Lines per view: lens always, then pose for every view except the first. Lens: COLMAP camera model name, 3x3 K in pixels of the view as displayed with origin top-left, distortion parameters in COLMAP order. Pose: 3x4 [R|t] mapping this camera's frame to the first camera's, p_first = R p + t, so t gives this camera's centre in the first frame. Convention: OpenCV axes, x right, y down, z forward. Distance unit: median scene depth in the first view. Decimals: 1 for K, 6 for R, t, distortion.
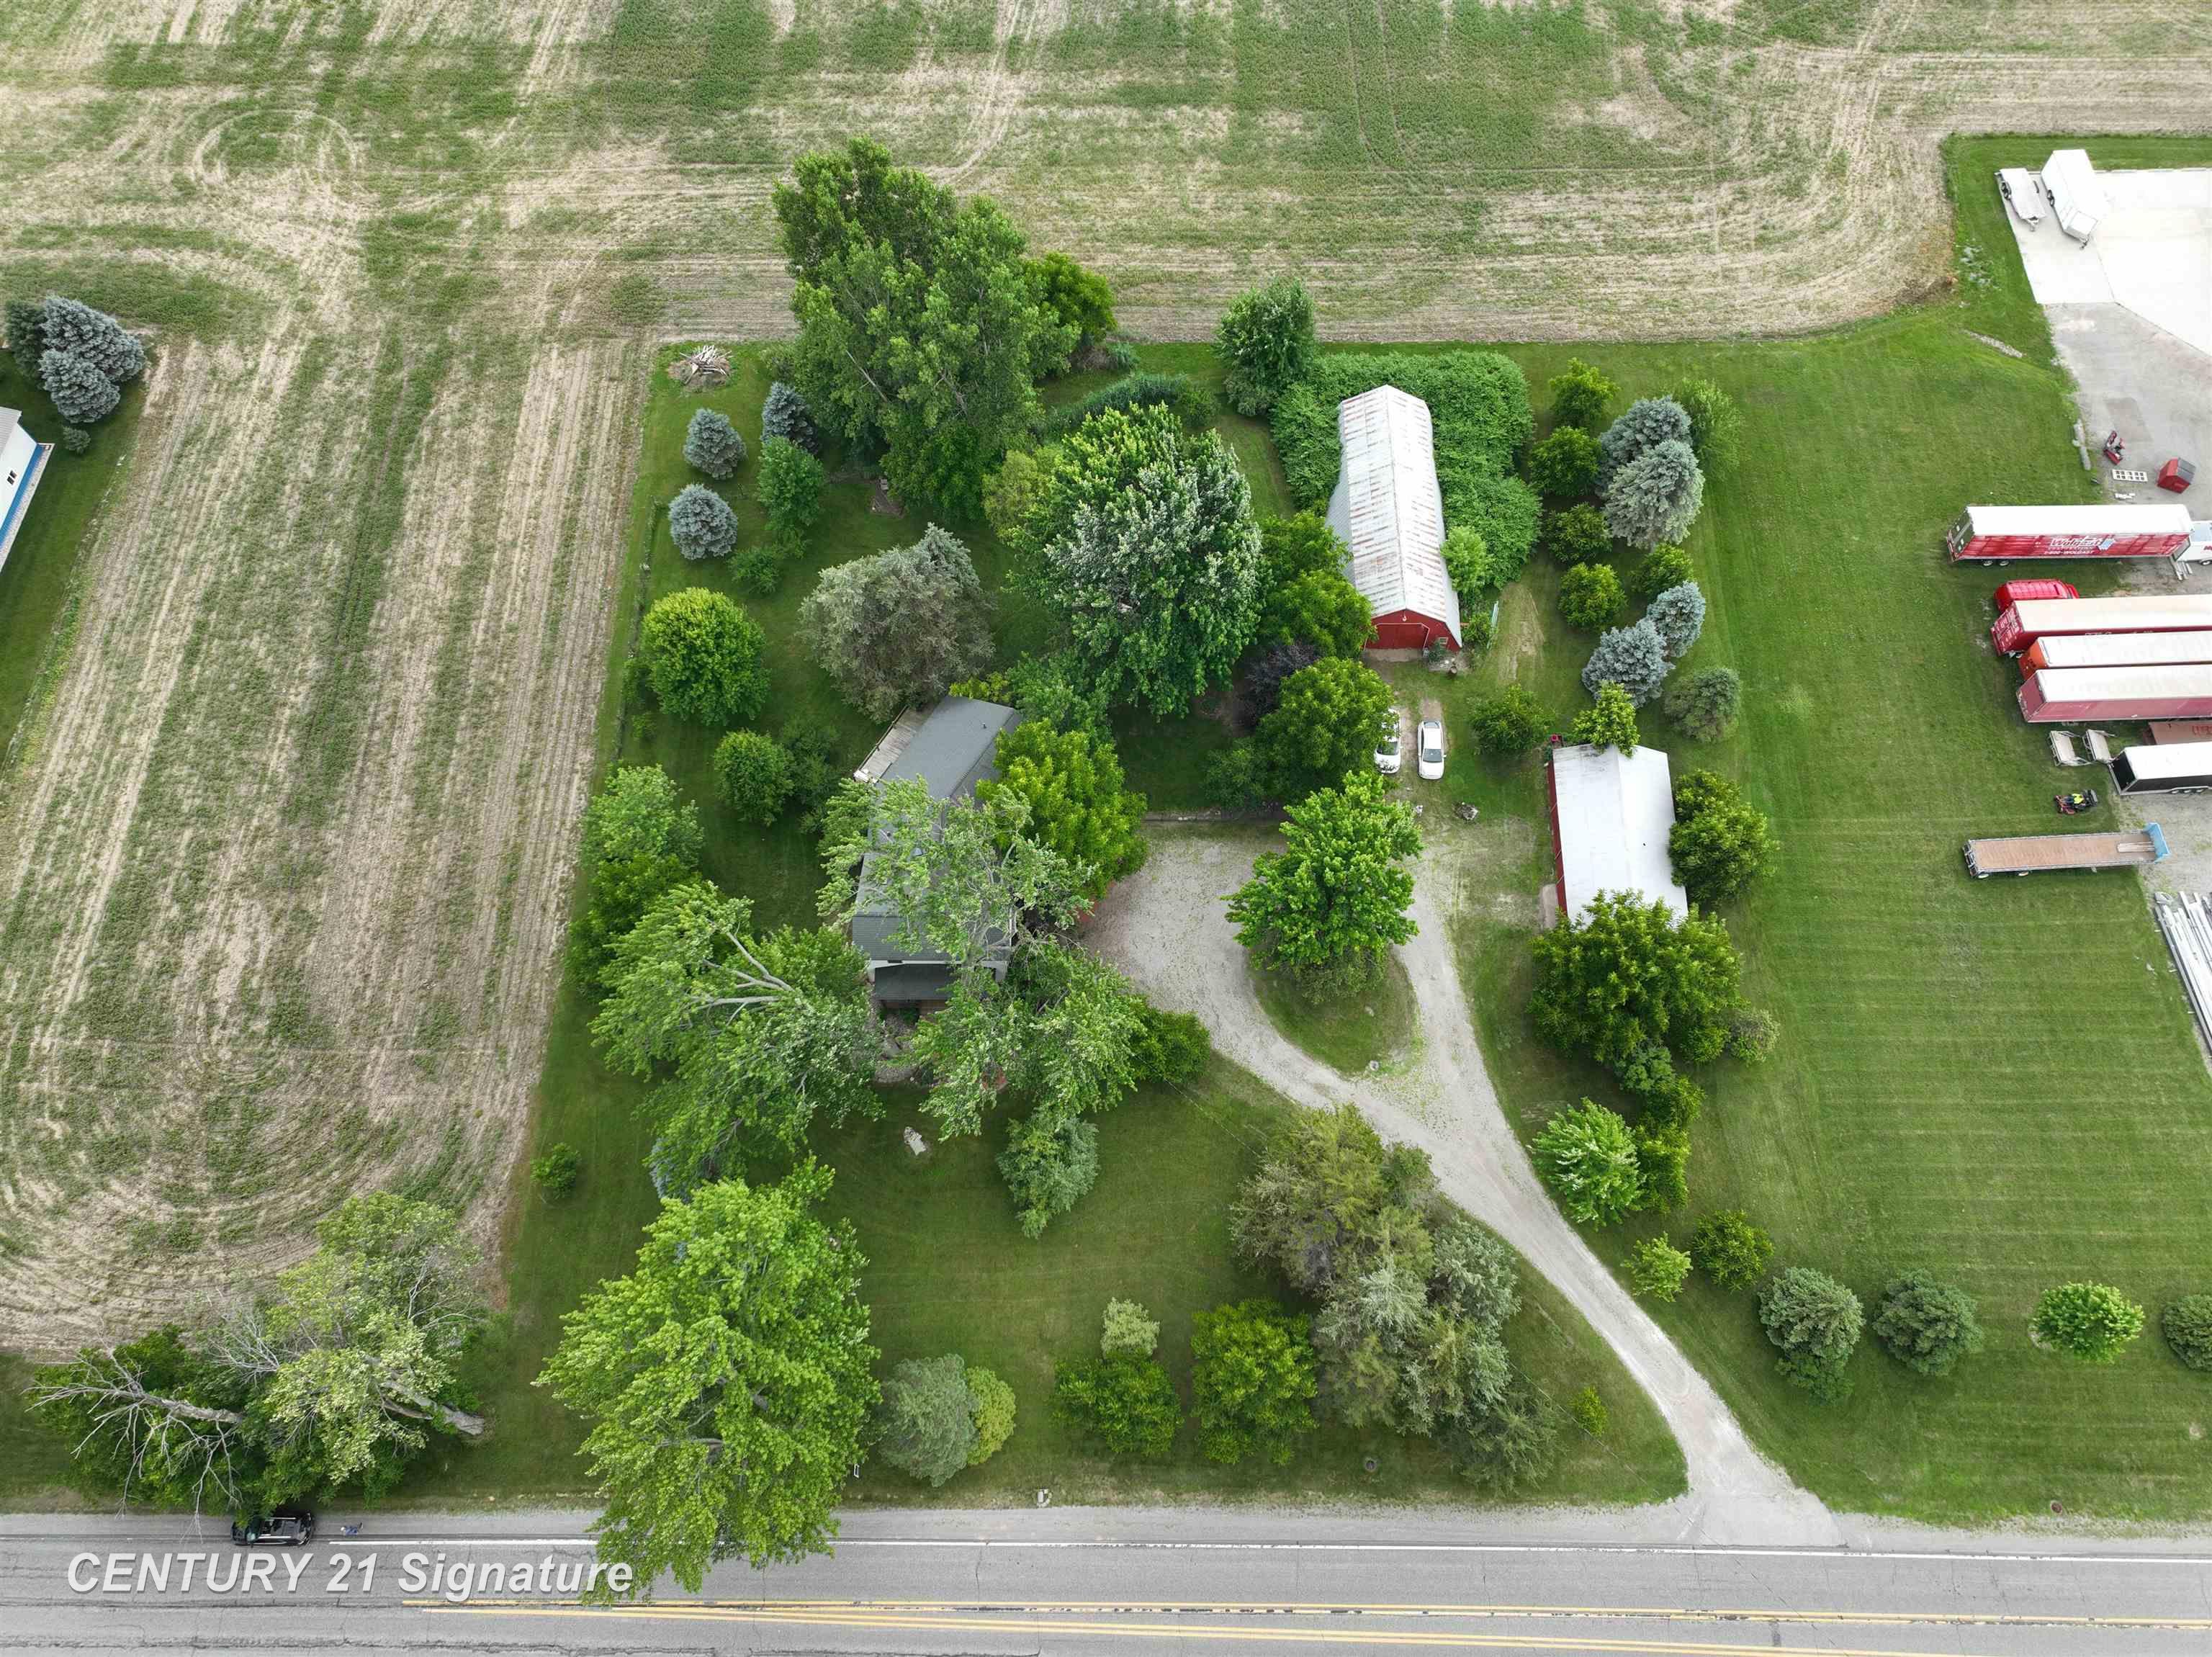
lens RADIAL K [[1567.7, 0, 1115.5], [0, 1567.7, 830.1], [0, 0, 1]] dist [-0.004427, 0.023402]
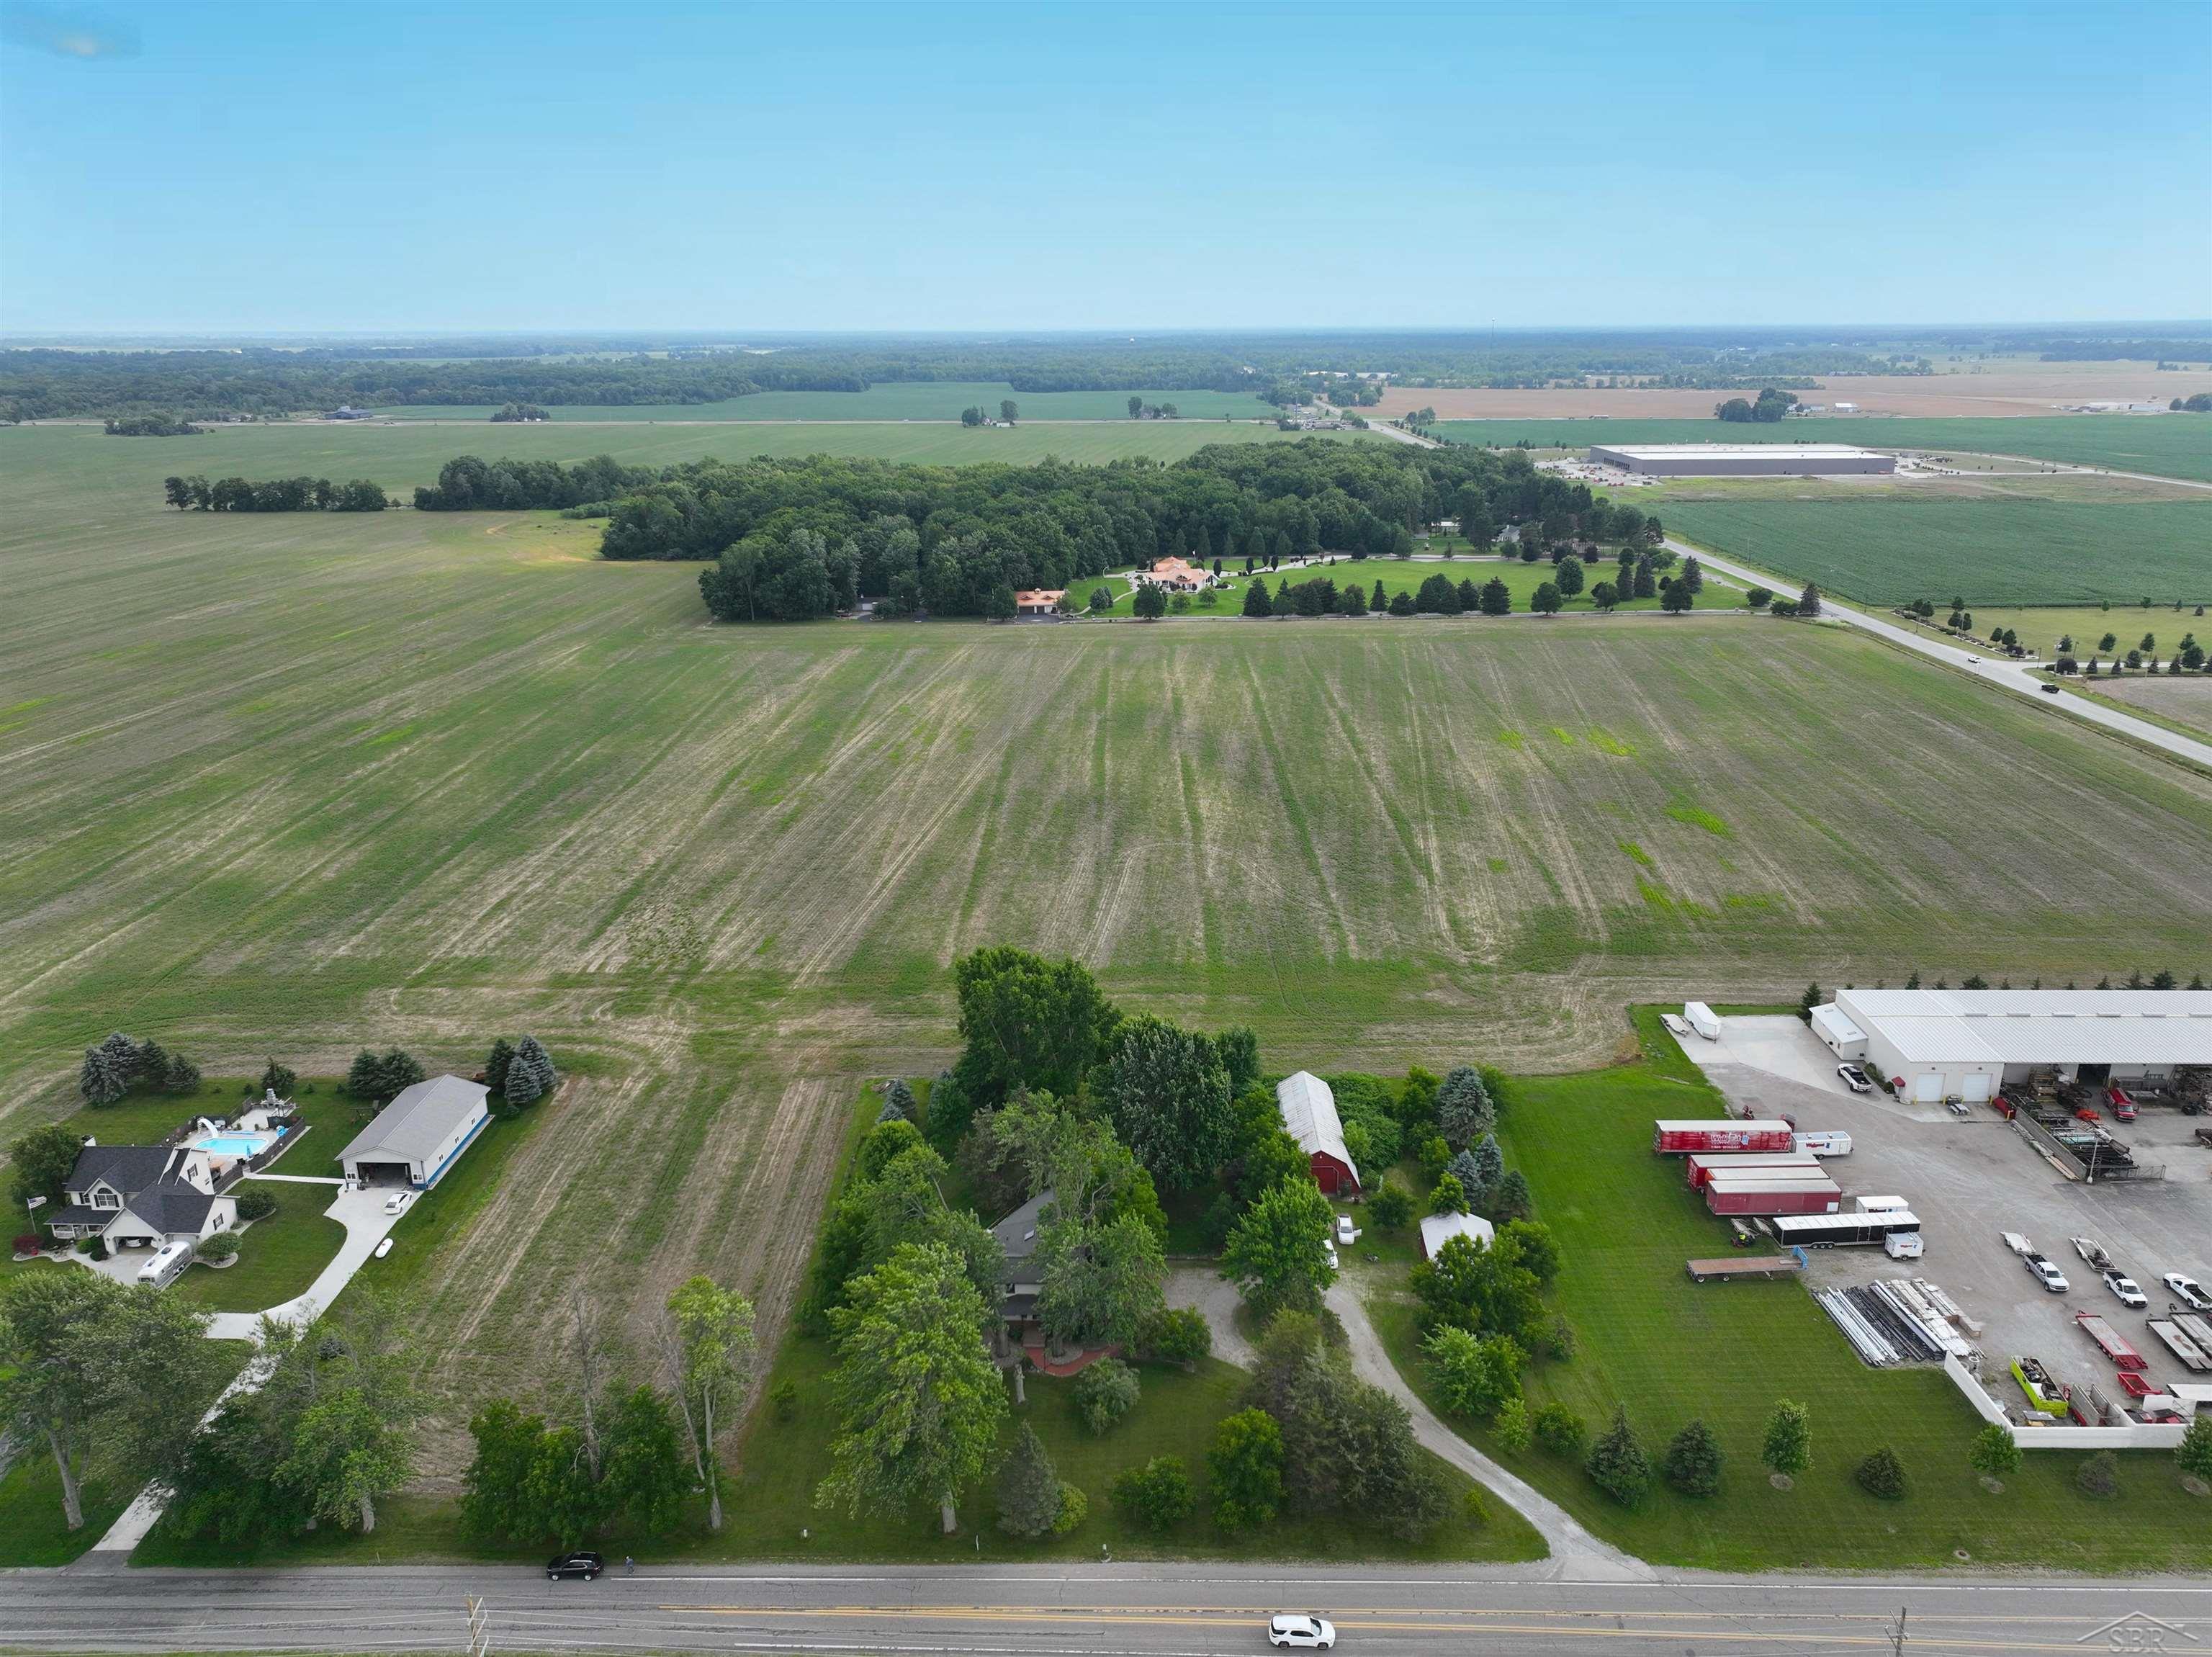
lens RADIAL K [[1567.7, 0, 1113.5], [0, 1567.7, 827.3], [0, 0, 1]] dist [-0.004427, 0.023402]
pose [[0.999990, 0.003523, -0.002838, -0.031035], [-0.004491, 0.697552, -0.716520, 0.827989], [-0.000545, 0.716525, 0.697561, -0.411941]]
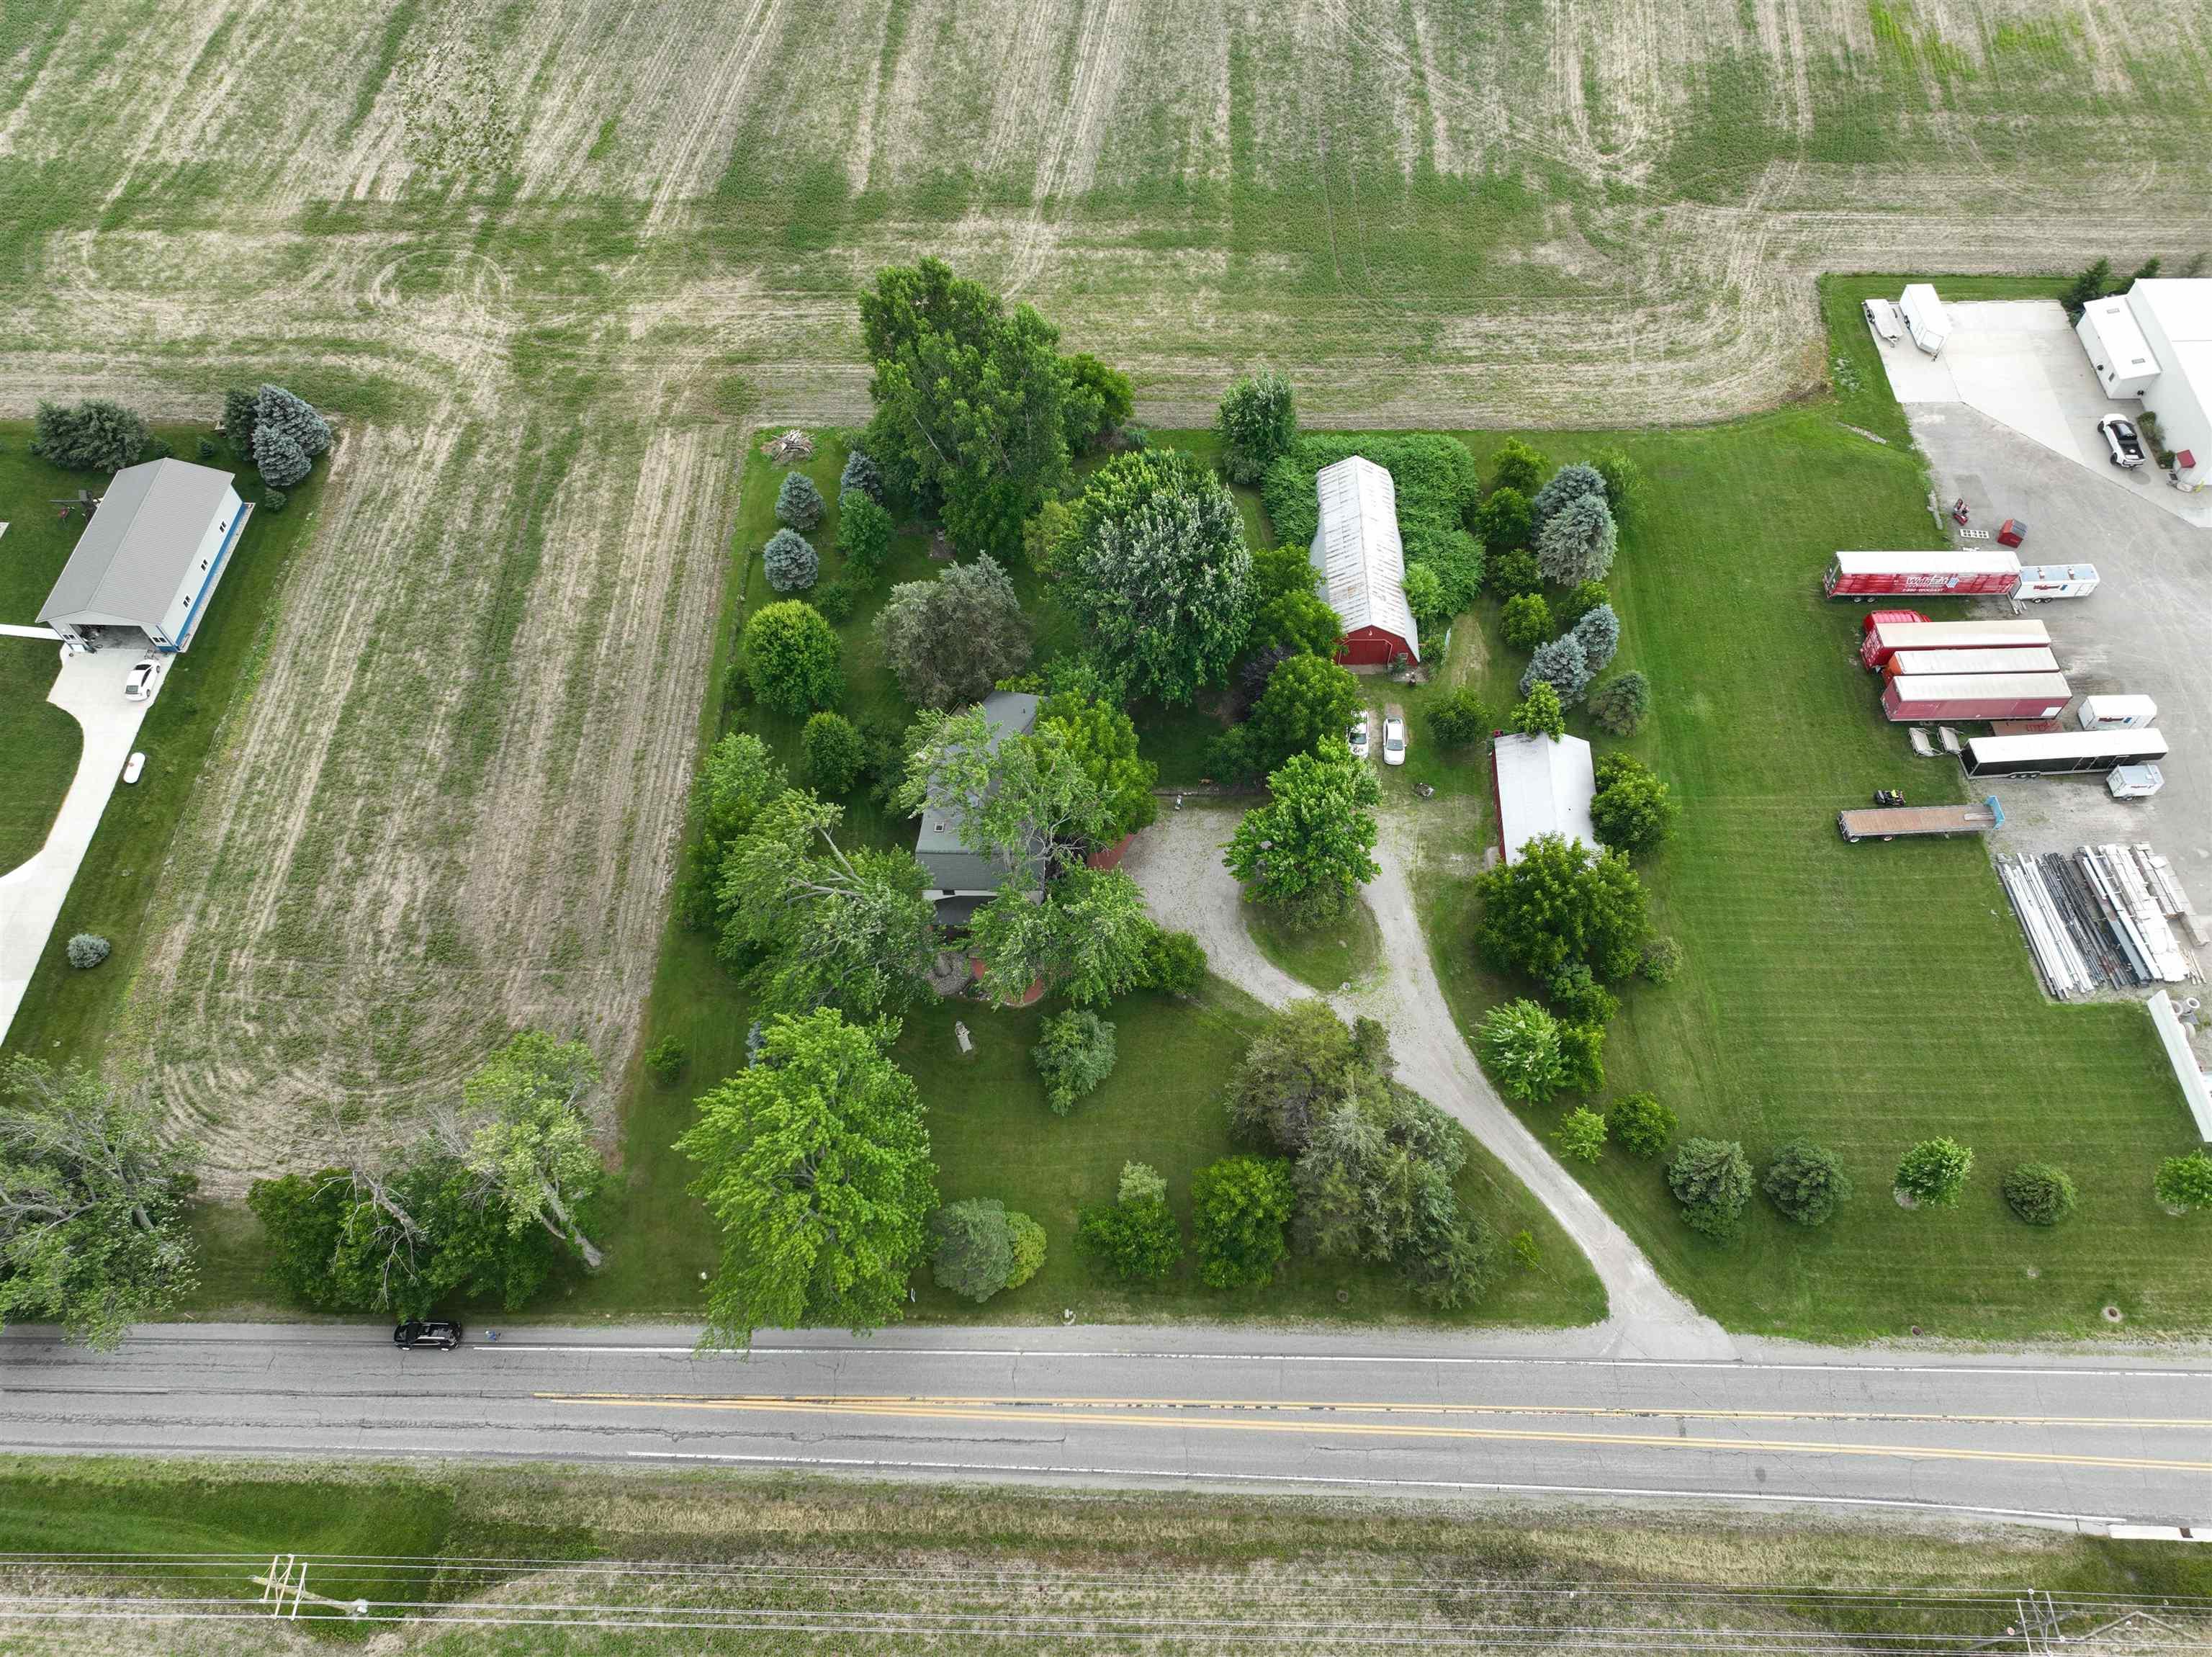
lens RADIAL K [[1567.7, 0, 1114.9], [0, 1567.7, 828.0], [0, 0, 1]] dist [-0.004427, 0.023402]
pose [[0.999961, 0.006271, -0.006271, -0.004873], [-0.006963, 0.993067, -0.117341, 0.162216], [0.005492, 0.117381, 0.993072, -0.192197]]
